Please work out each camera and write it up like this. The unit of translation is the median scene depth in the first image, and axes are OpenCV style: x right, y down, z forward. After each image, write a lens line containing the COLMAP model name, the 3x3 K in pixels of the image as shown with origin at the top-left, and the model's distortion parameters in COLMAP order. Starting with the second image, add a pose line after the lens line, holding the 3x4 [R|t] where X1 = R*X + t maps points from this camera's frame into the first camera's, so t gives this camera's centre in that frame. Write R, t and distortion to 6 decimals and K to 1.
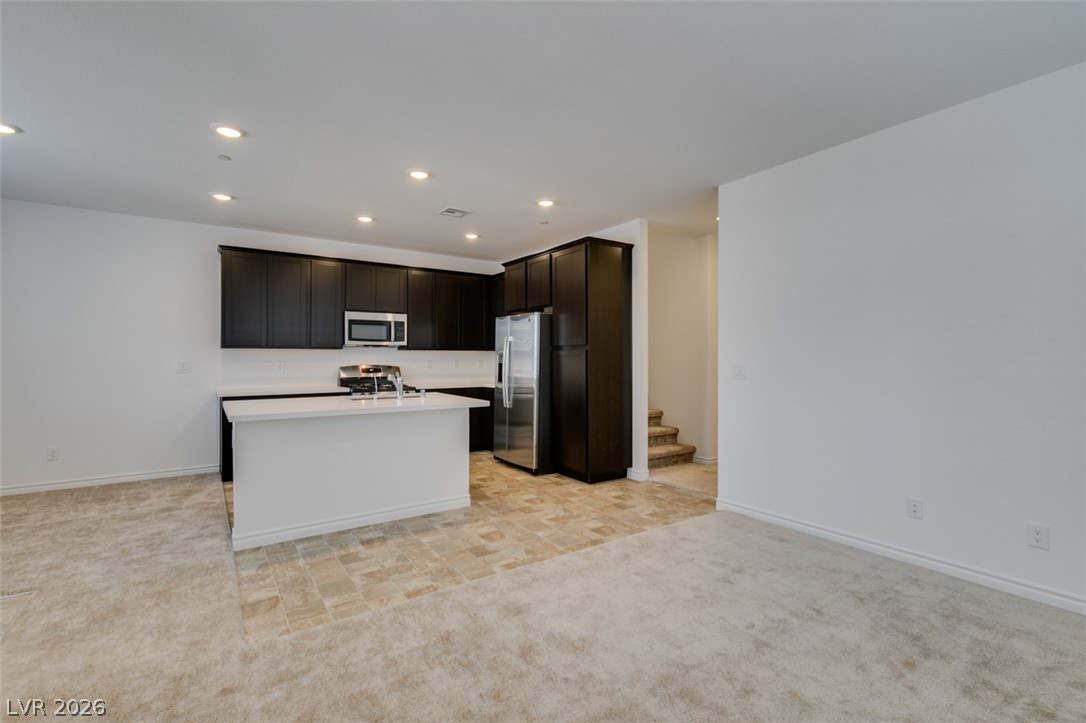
lens RADIAL K [[487.7, 0, 540.4], [0, 487.7, 355.7], [0, 0, 1]] dist [0.003087, -0.000400]
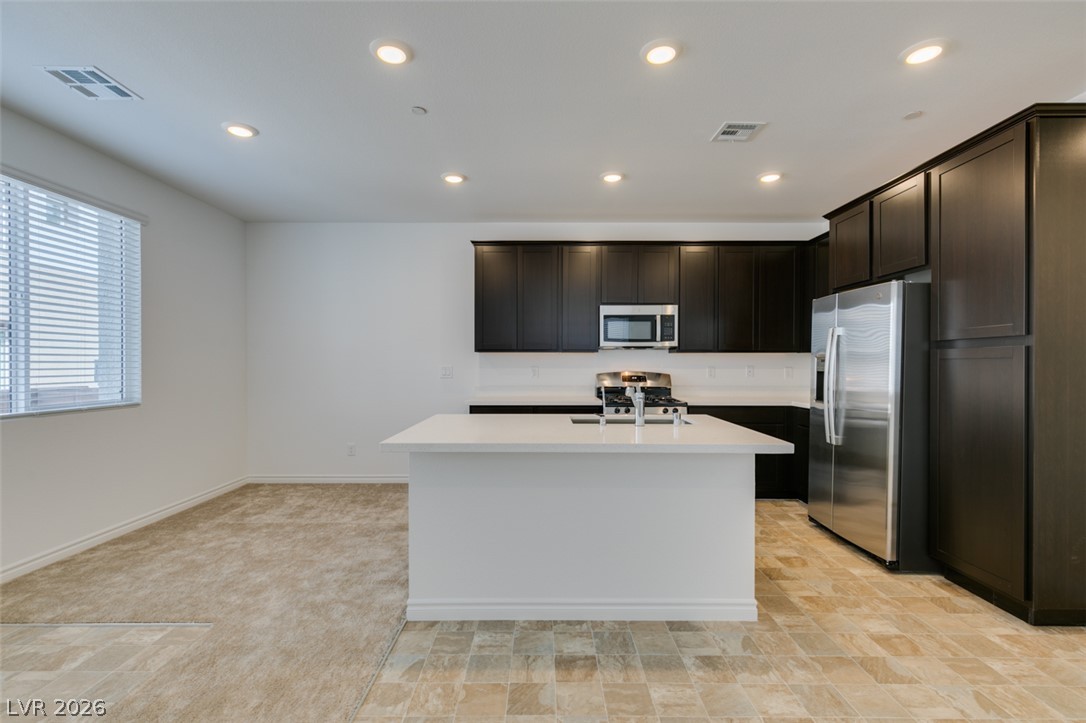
lens RADIAL K [[483.8, 0, 541.8], [0, 483.8, 366.2], [0, 0, 1]] dist [0.004563, -0.000574]
pose [[0.820349, 0.003954, -0.571850, -0.024260], [0.001928, 0.999951, 0.009680, 0.002597], [0.571860, -0.009043, 0.820301, 0.354503]]
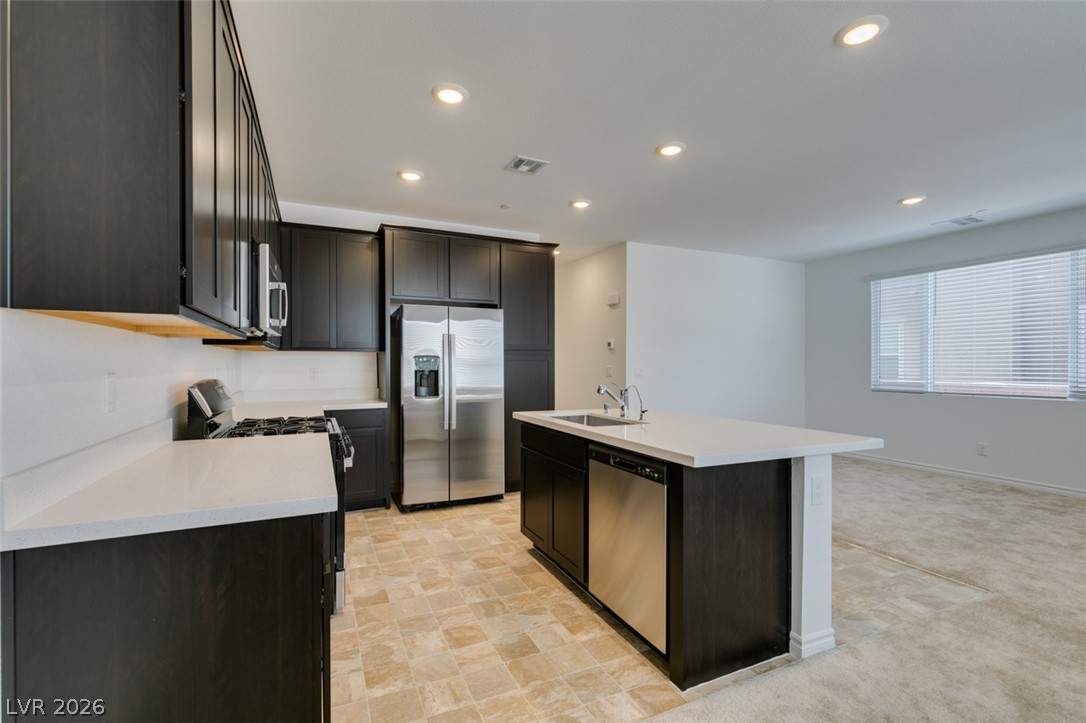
lens RADIAL K [[483.8, 0, 541.8], [0, 483.8, 366.2], [0, 0, 1]] dist [0.004563, -0.000574]
pose [[0.166945, -0.004392, 0.985956, -0.937972], [-0.006570, 0.999963, 0.005566, 0.005127], [-0.985944, -0.007407, 0.166910, 0.893461]]
